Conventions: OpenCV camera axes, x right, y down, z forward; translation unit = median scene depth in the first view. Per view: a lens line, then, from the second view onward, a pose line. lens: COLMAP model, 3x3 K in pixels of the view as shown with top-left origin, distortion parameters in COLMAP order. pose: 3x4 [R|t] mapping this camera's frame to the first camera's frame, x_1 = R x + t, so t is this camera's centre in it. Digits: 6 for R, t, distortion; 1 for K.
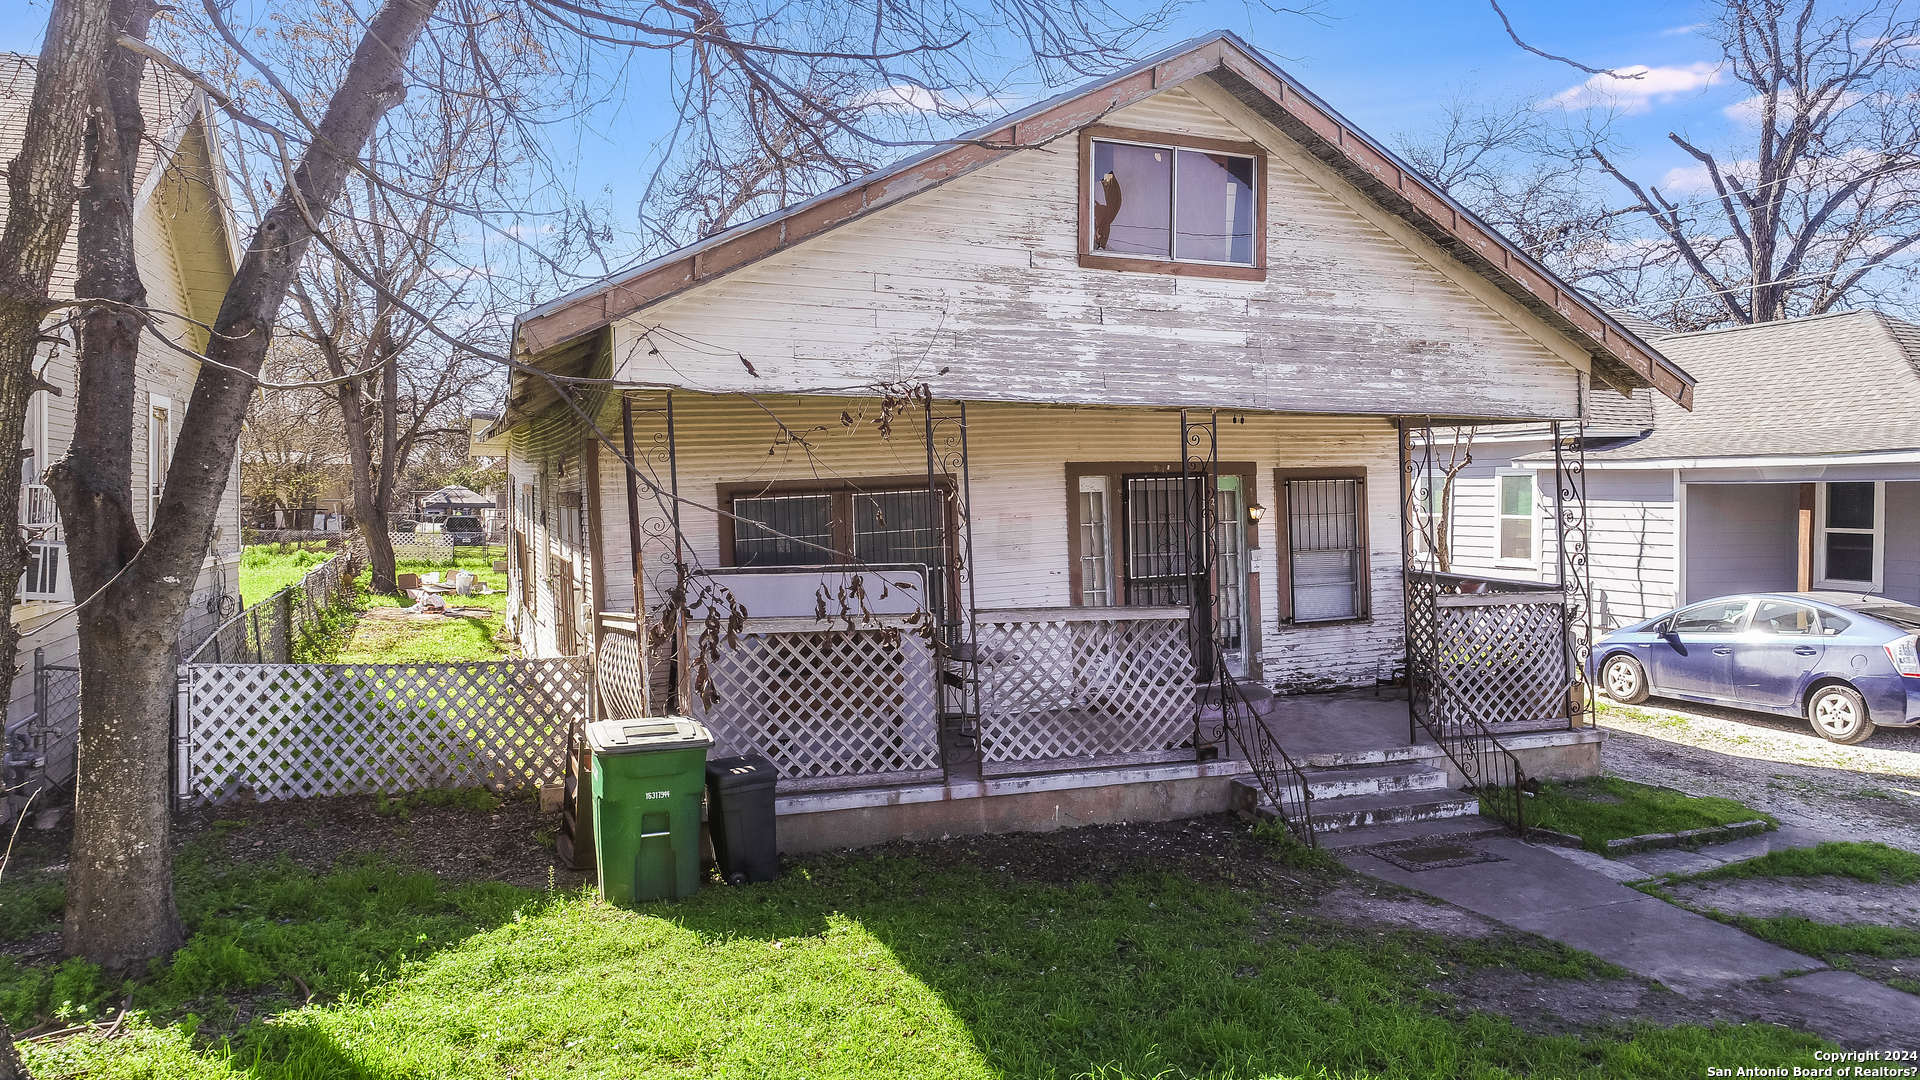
lens RADIAL K [[1299.6, 0, 950.5], [0, 1299.6, 505.1], [0, 0, 1]] dist [0.001039, -0.008537]
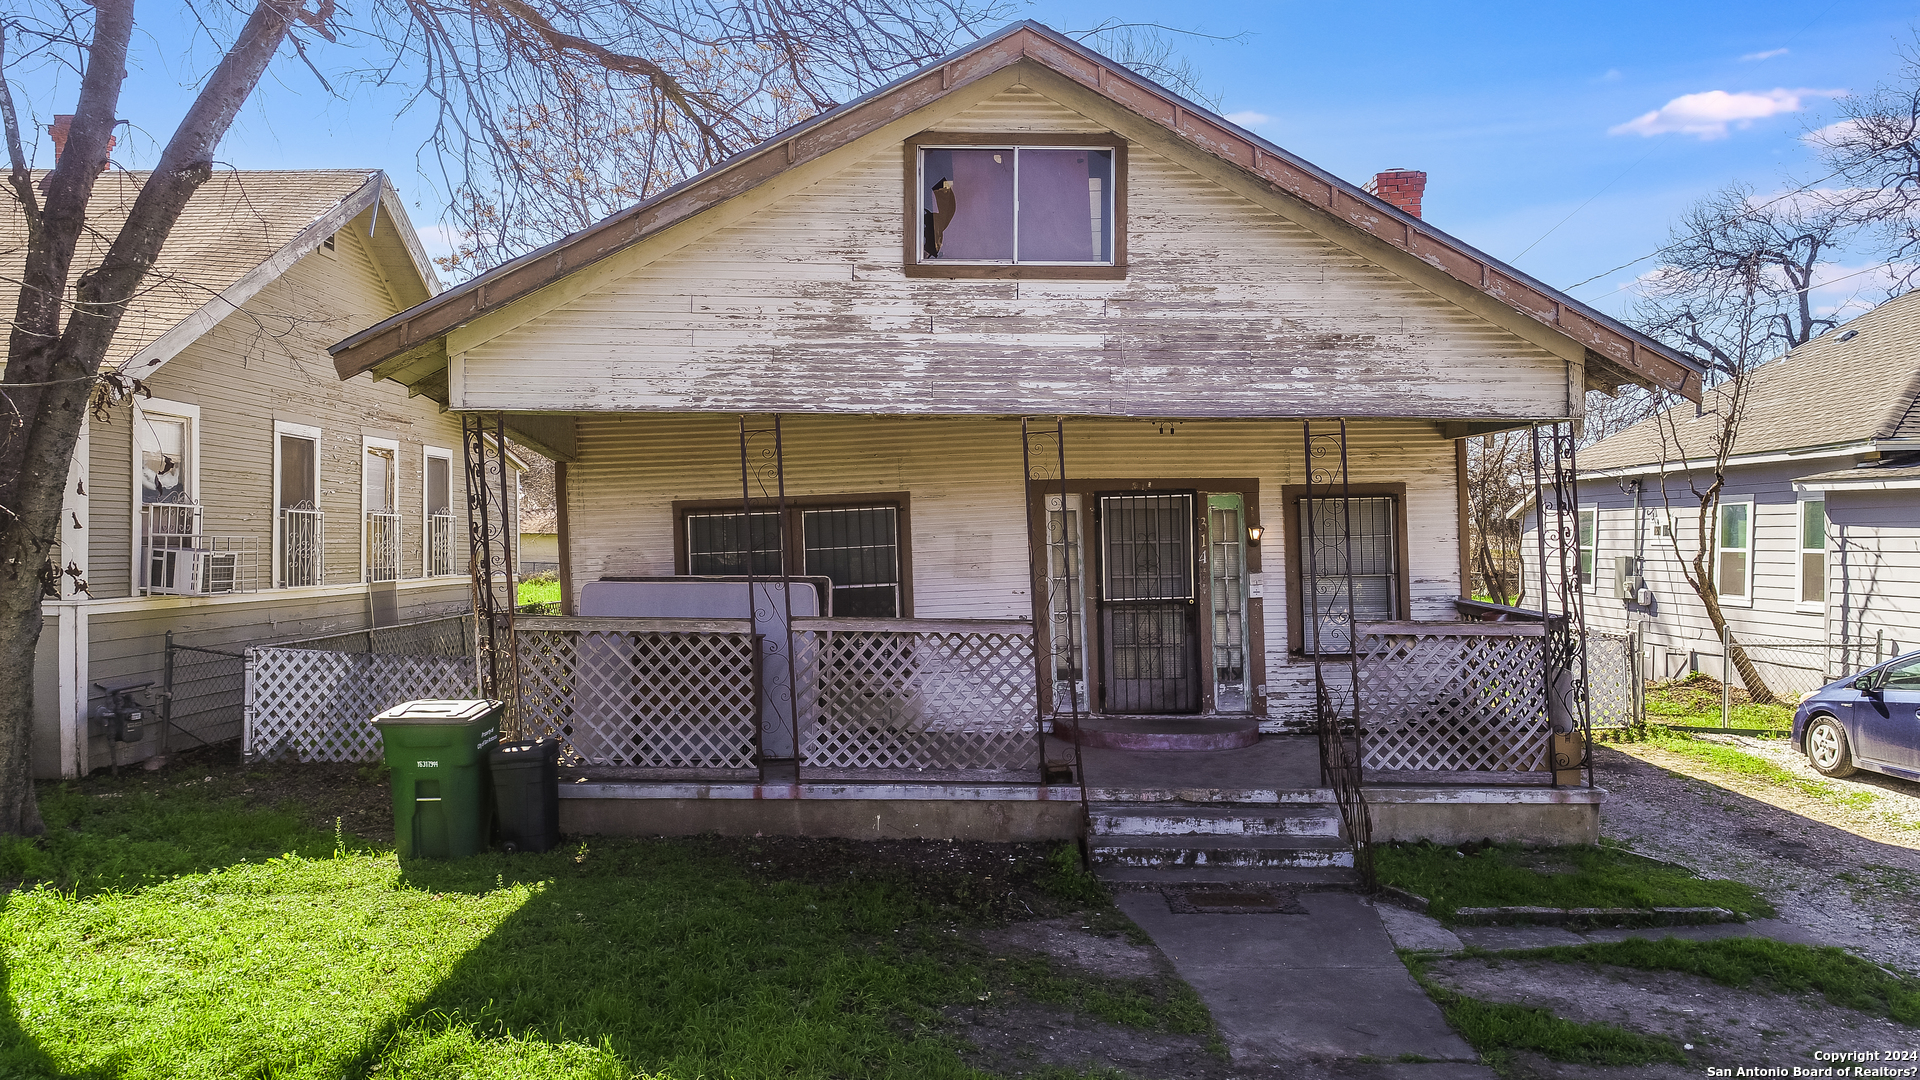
lens RADIAL K [[1299.6, 0, 958.3], [0, 1299.6, 545.1], [0, 0, 1]] dist [0.001039, -0.008537]
pose [[0.933342, 0.004831, -0.358955, 0.470167], [-0.006844, 0.999967, -0.004336, 0.025159], [0.358922, 0.006503, 0.933345, 0.080541]]
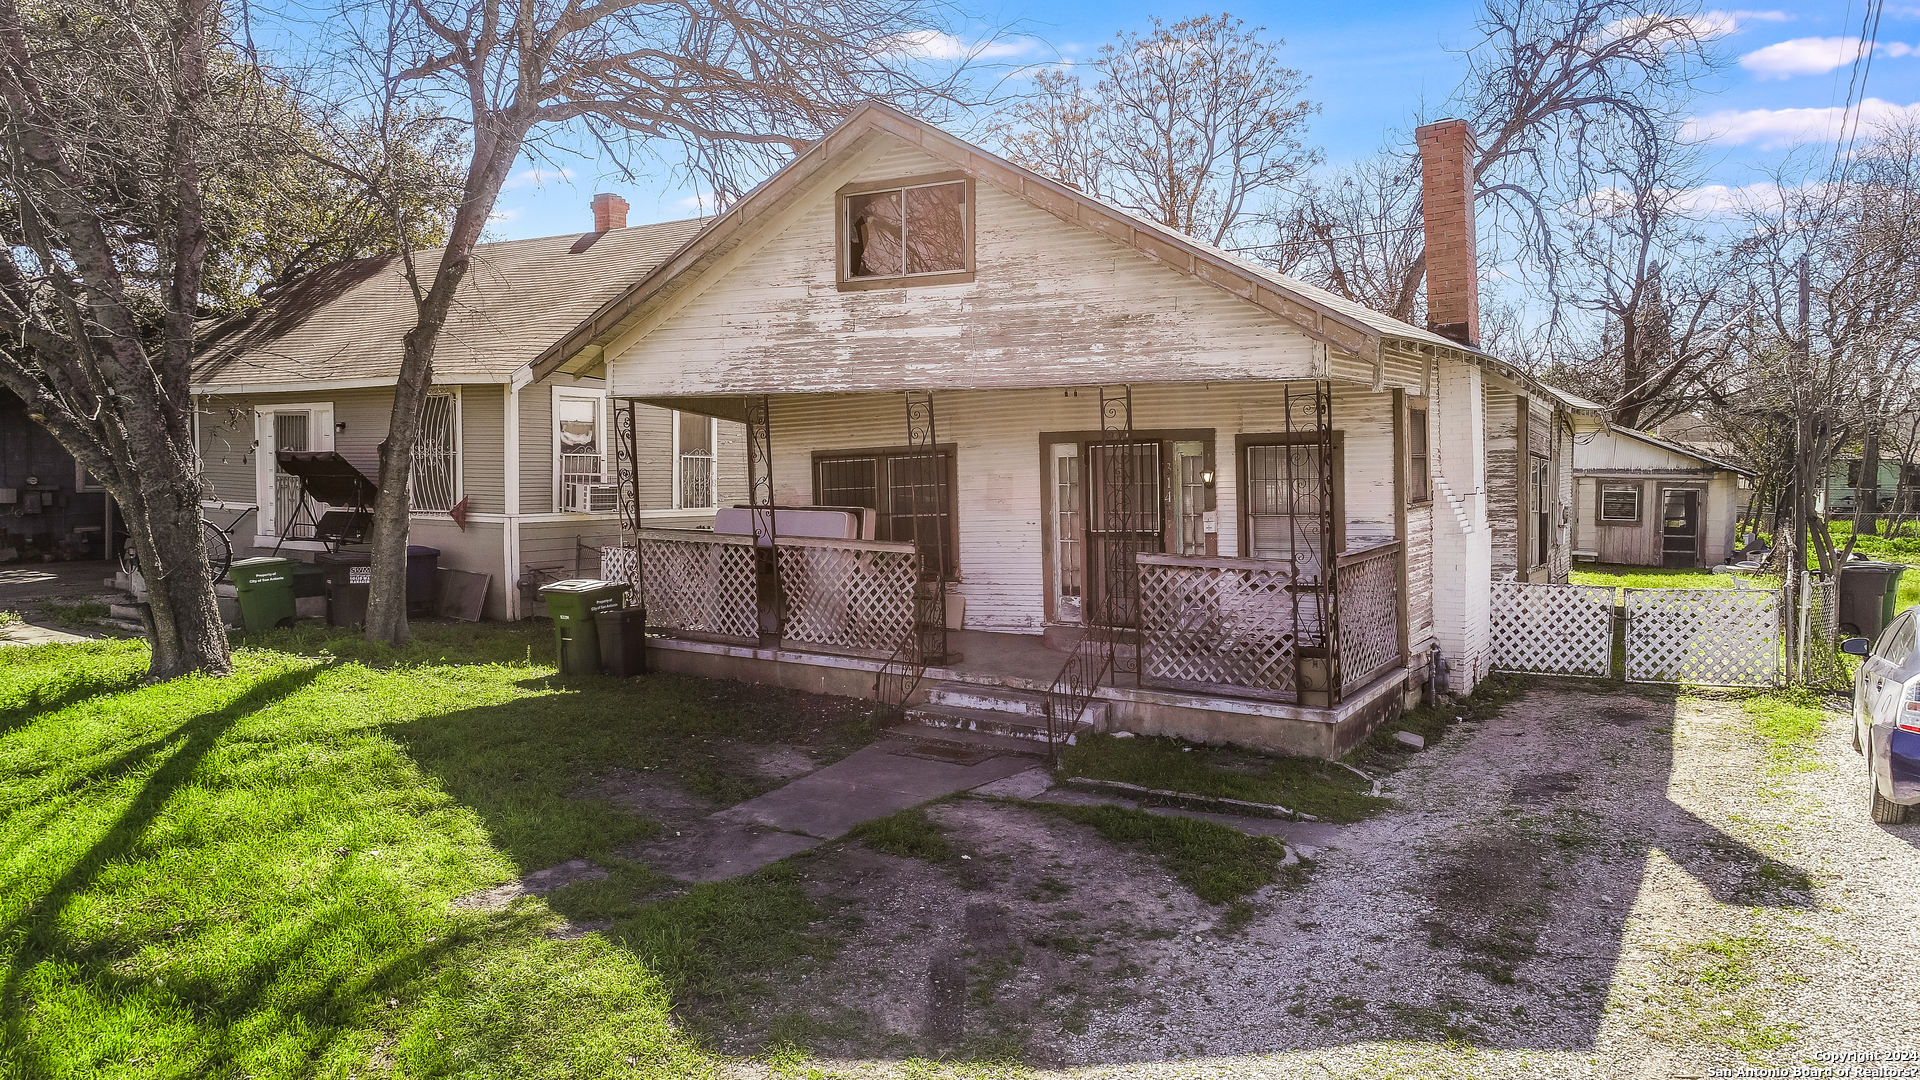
lens RADIAL K [[1299.6, 0, 955.5], [0, 1299.6, 535.3], [0, 0, 1]] dist [0.001039, -0.008537]
pose [[0.599291, 0.046914, -0.799155, 1.221167], [-0.011836, 0.998691, 0.049751, 0.004180], [0.800443, -0.020357, 0.599063, 0.254787]]
